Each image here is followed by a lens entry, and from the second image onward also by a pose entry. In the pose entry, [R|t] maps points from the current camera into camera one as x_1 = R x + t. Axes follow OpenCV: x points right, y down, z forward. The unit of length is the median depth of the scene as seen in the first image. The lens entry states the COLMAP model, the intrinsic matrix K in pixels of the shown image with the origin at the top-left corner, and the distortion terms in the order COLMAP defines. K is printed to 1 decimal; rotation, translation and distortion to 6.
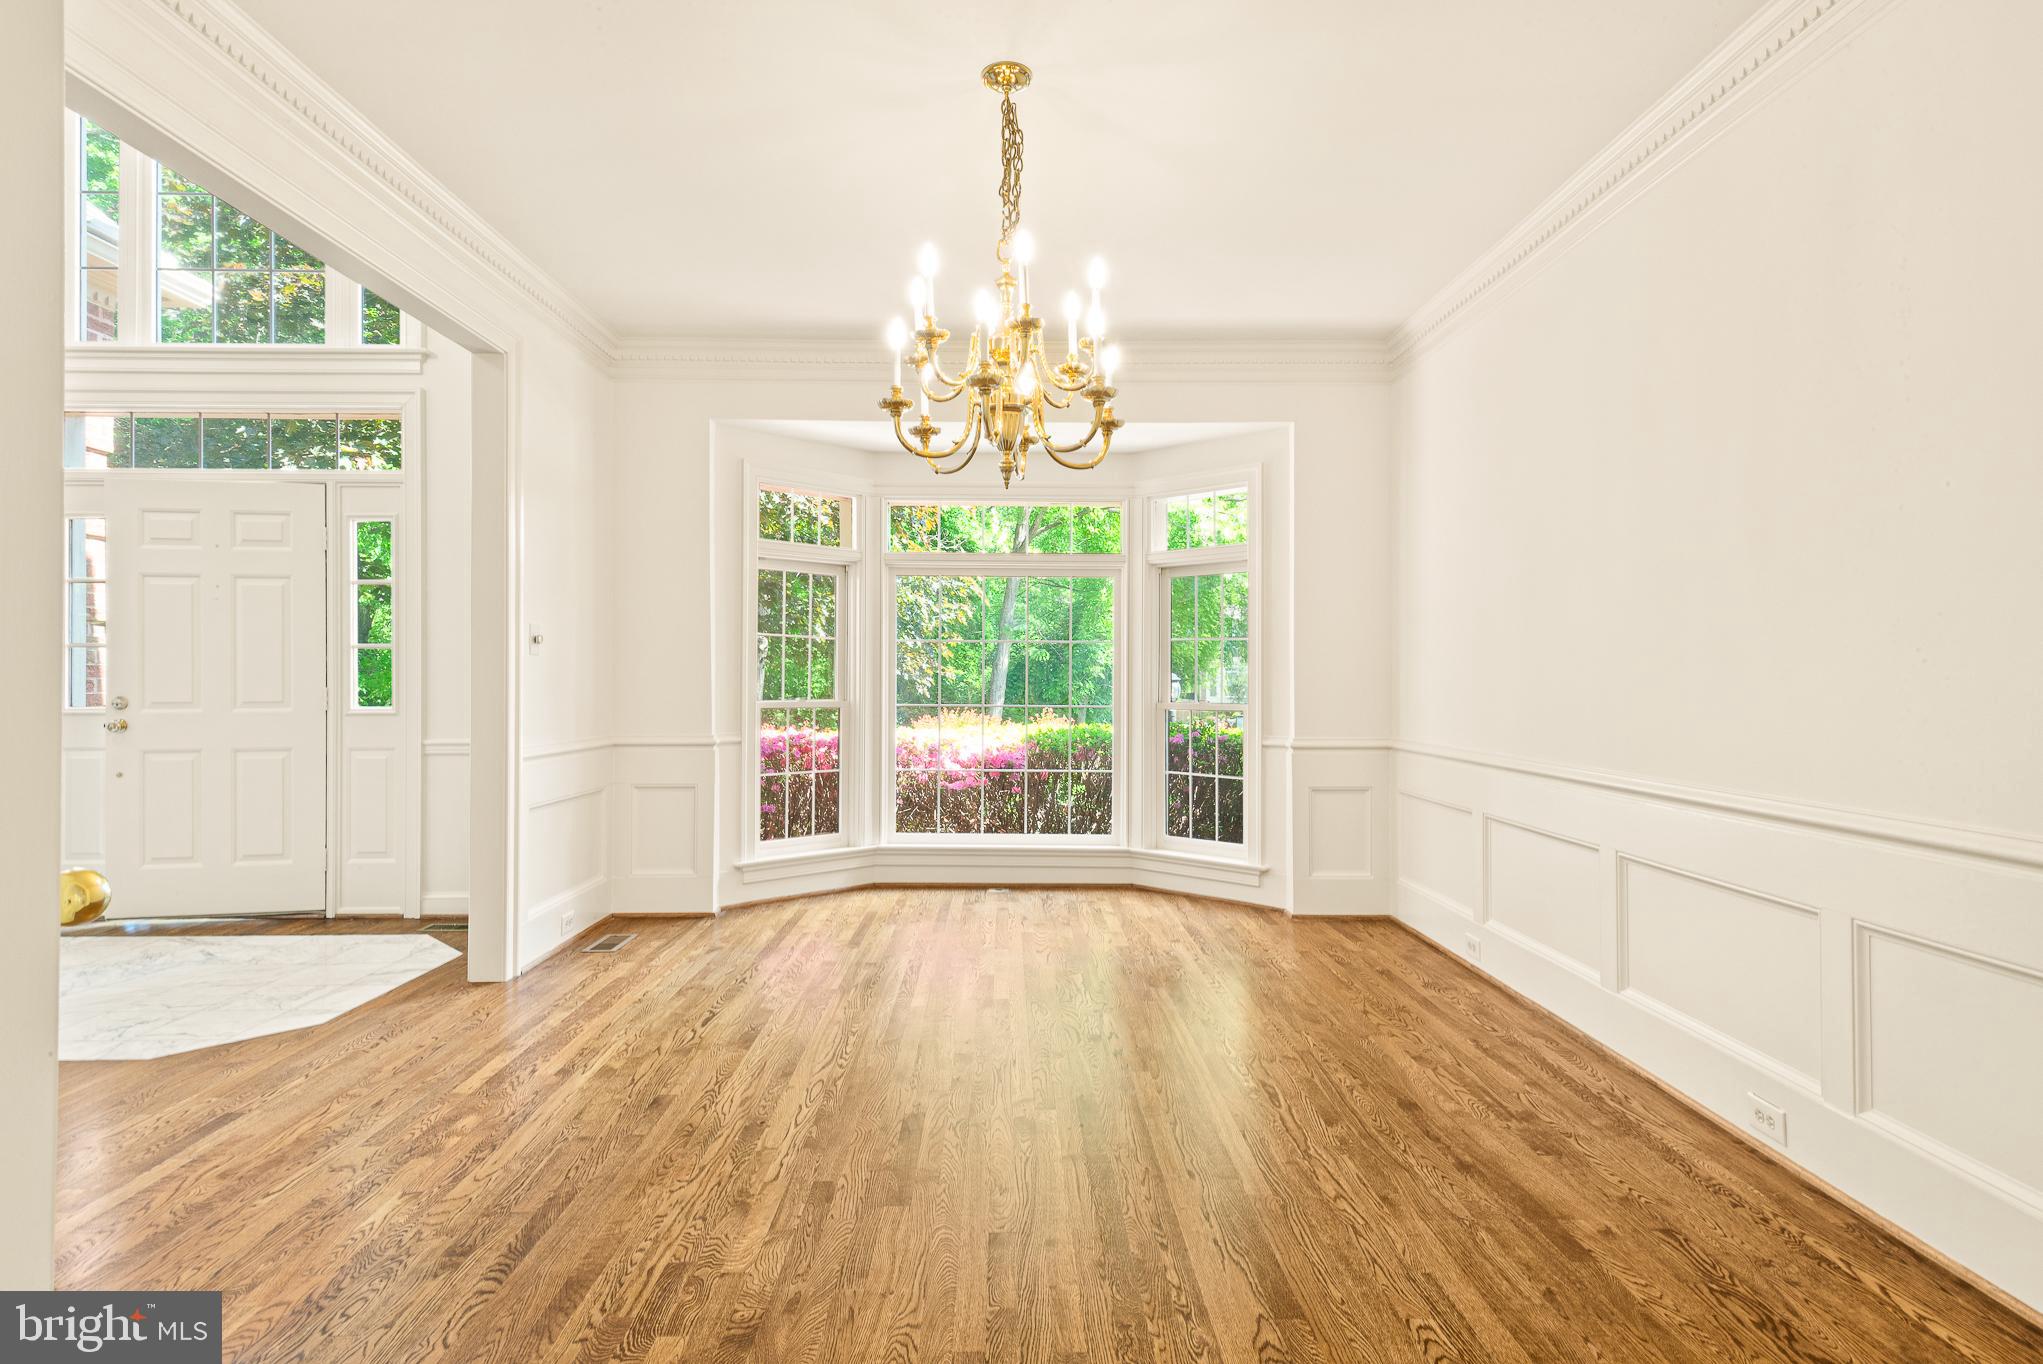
lens RADIAL K [[1077.3, 0, 1021.5], [0, 1077.3, 682.0], [0, 0, 1]] dist [0.059614, -0.038775]
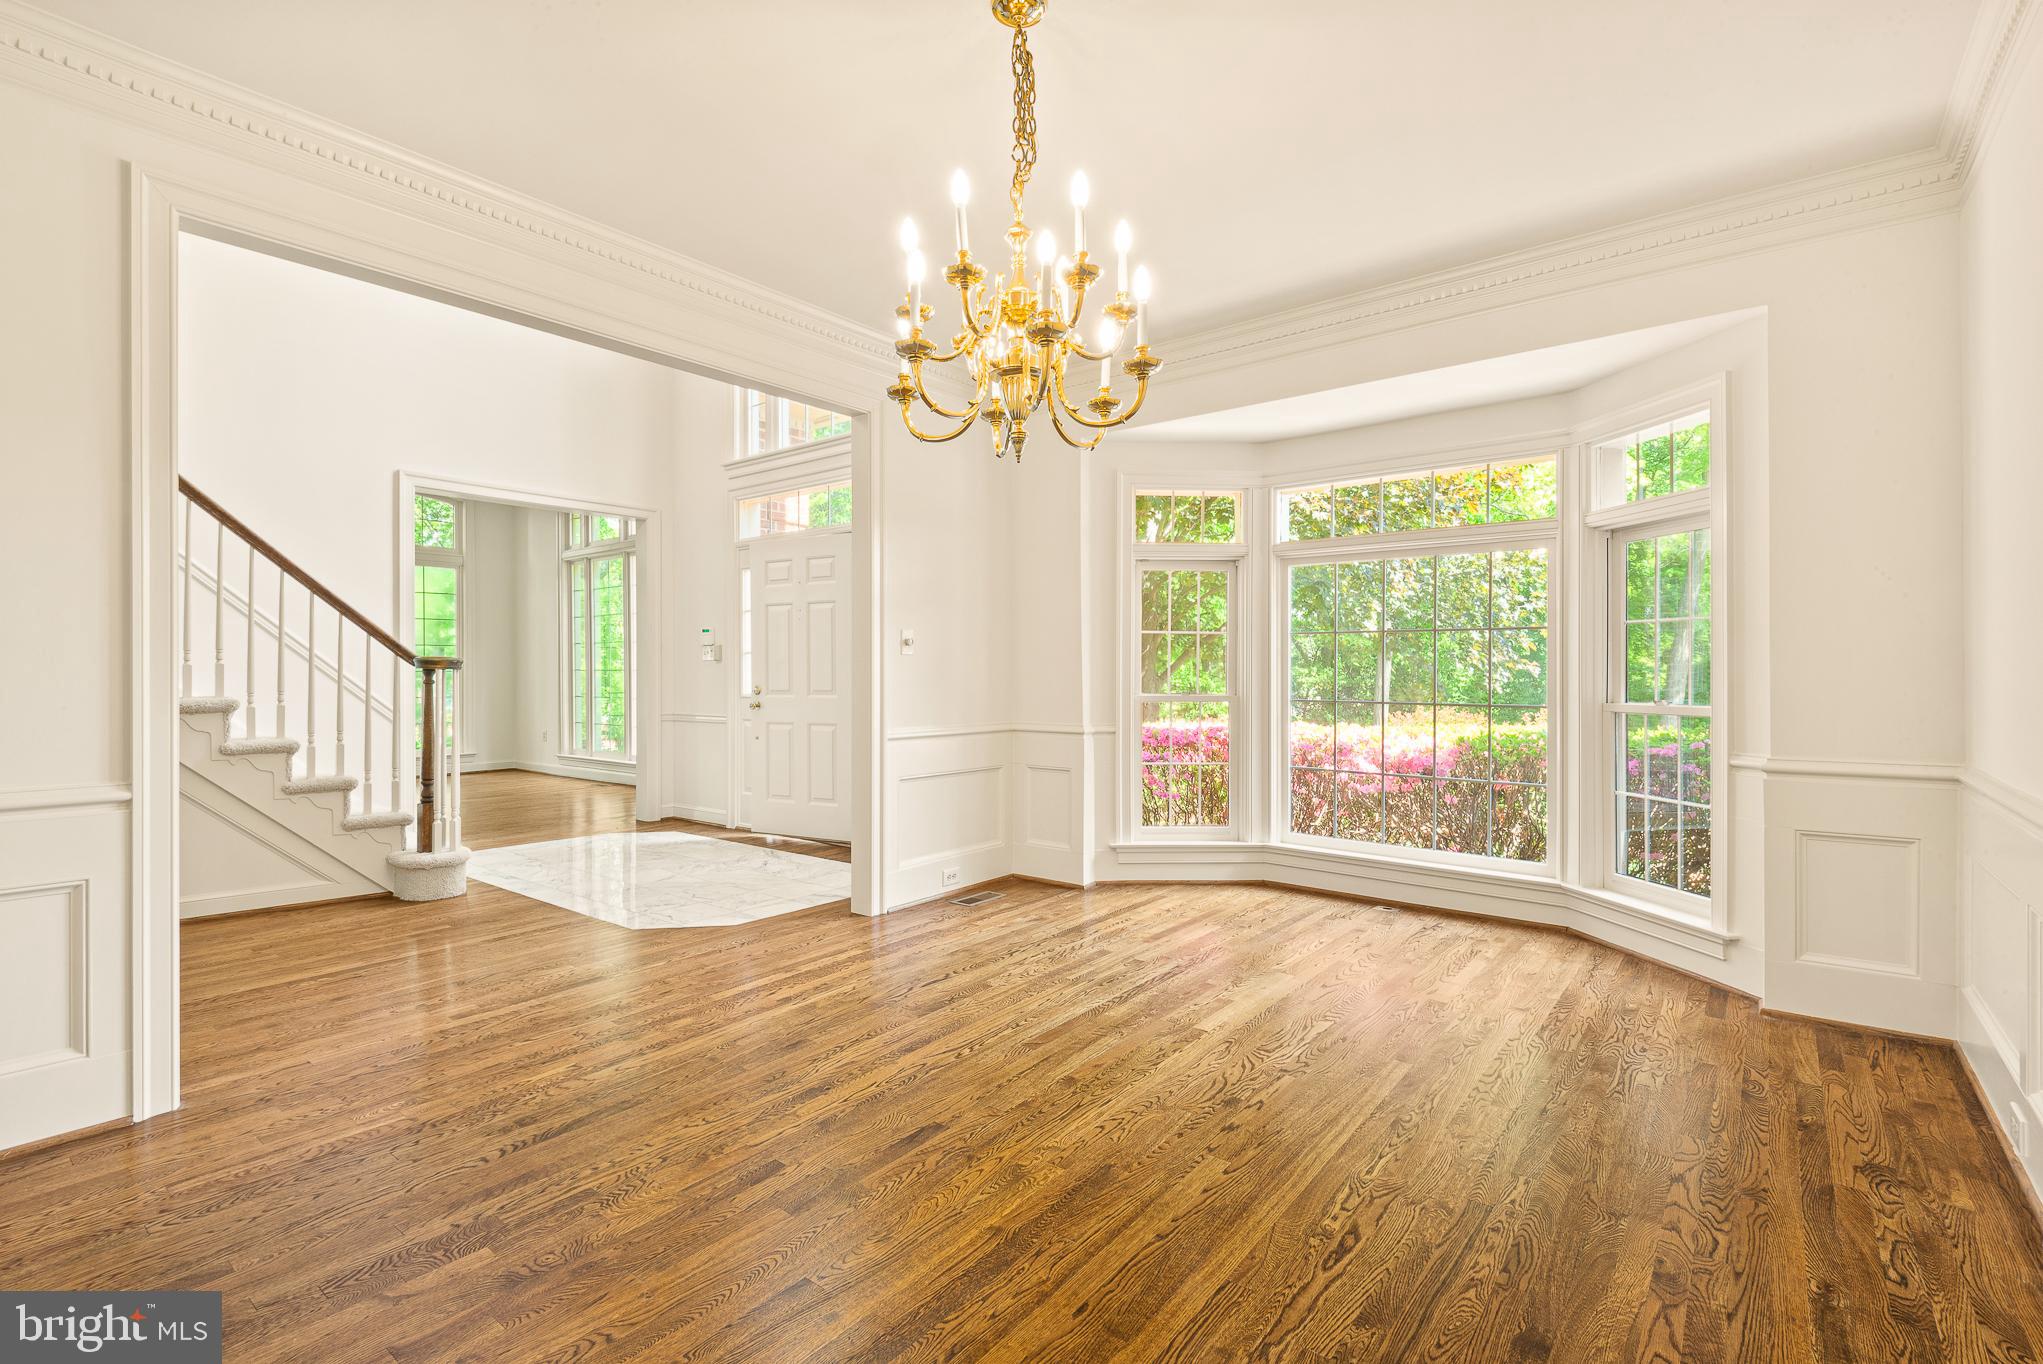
lens RADIAL K [[941.5, 0, 1021.5], [0, 941.5, 682.0], [0, 0, 1]] dist [0.024768, -0.016360]
pose [[0.769851, 0.003825, -0.638212, 0.339288], [0.000184, 0.999981, 0.006216, -0.000474], [0.638224, -0.004903, 0.769835, 0.276977]]
